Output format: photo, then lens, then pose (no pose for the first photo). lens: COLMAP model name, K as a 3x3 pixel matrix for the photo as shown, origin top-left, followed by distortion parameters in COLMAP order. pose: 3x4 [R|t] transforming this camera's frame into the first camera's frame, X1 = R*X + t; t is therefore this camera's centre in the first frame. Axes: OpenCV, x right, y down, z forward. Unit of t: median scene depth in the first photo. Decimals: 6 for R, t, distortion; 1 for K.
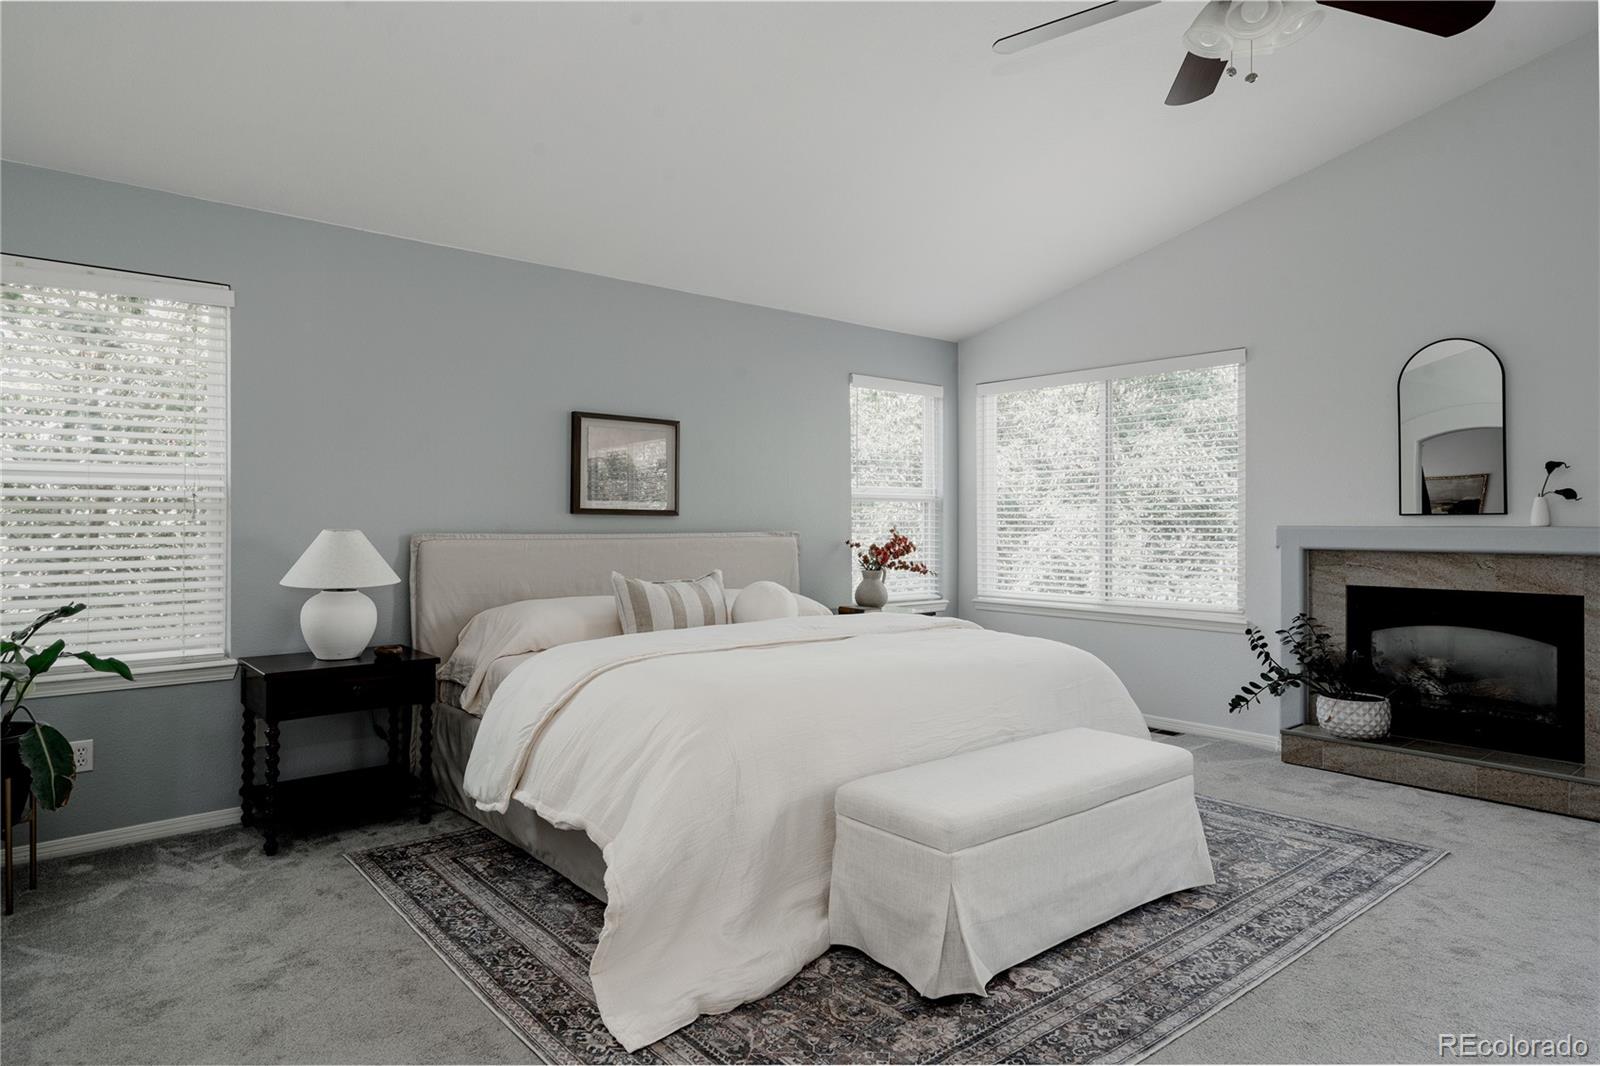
lens RADIAL K [[968.8, 0, 796.3], [0, 968.8, 530.6], [0, 0, 1]] dist [0.012729, 0.001271]
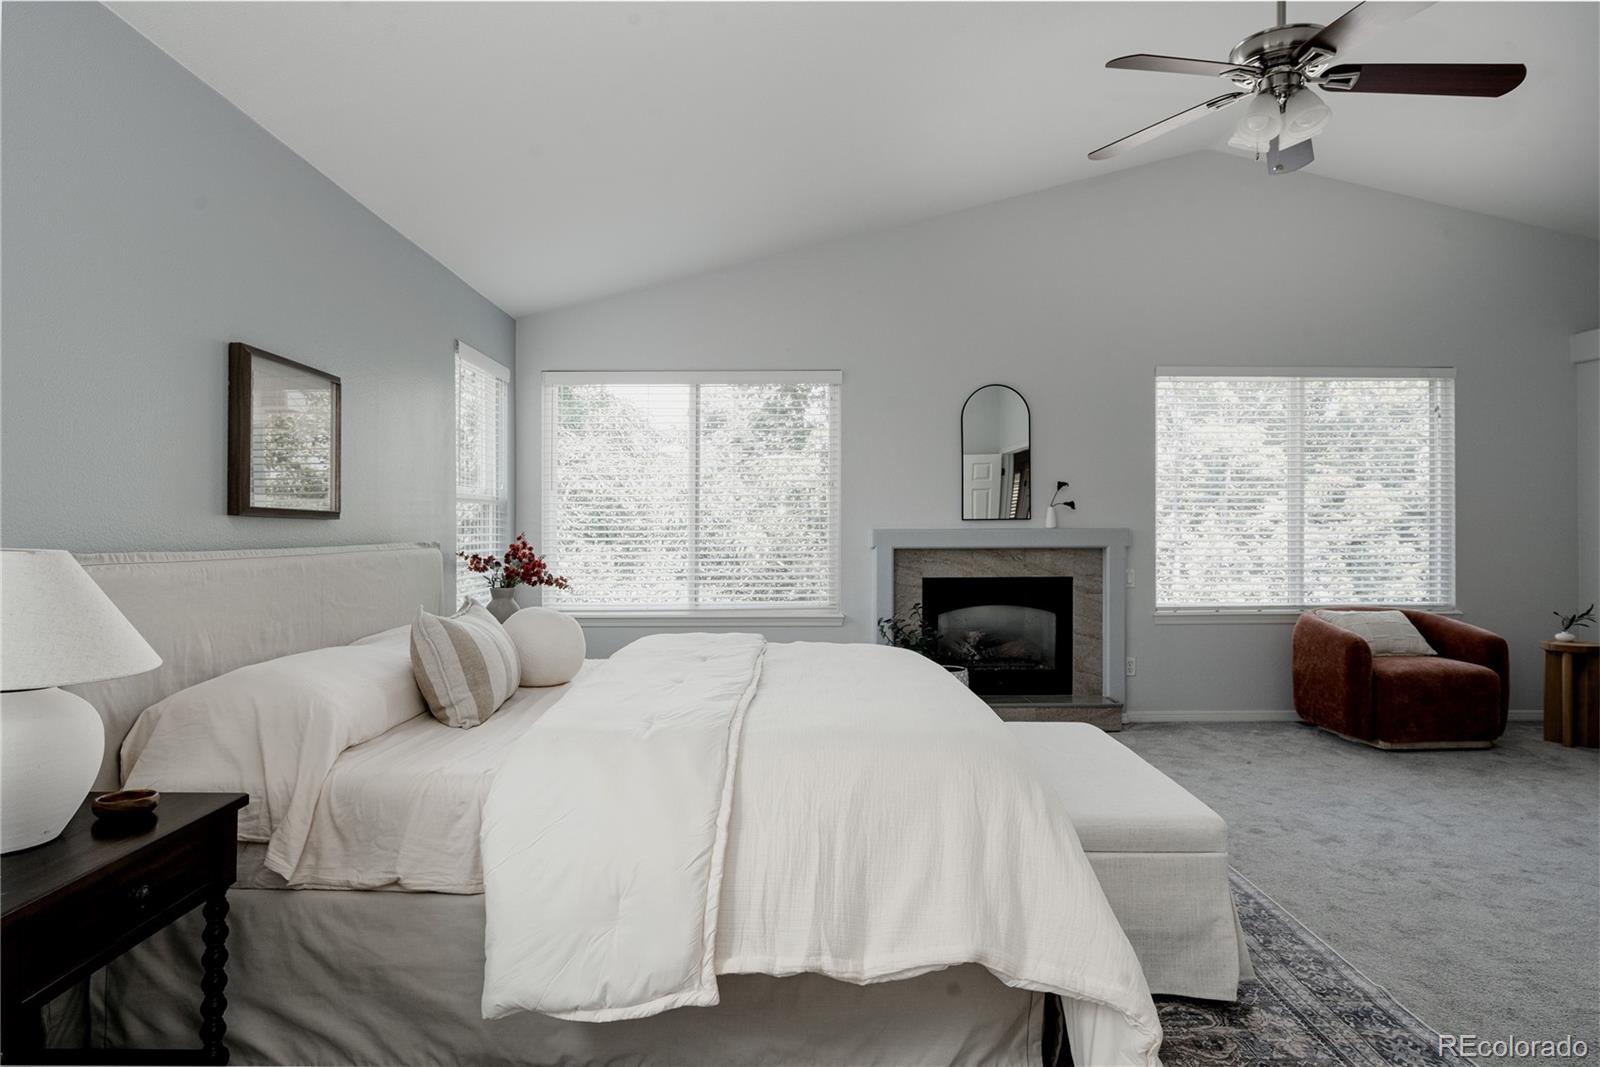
lens RADIAL K [[968.8, 0, 794.7], [0, 968.8, 526.2], [0, 0, 1]] dist [0.012729, 0.001271]
pose [[0.634165, -0.003692, 0.773189, -0.493270], [0.012573, 0.999906, -0.005538, -0.003657], [-0.773096, 0.013233, 0.634151, 0.378489]]
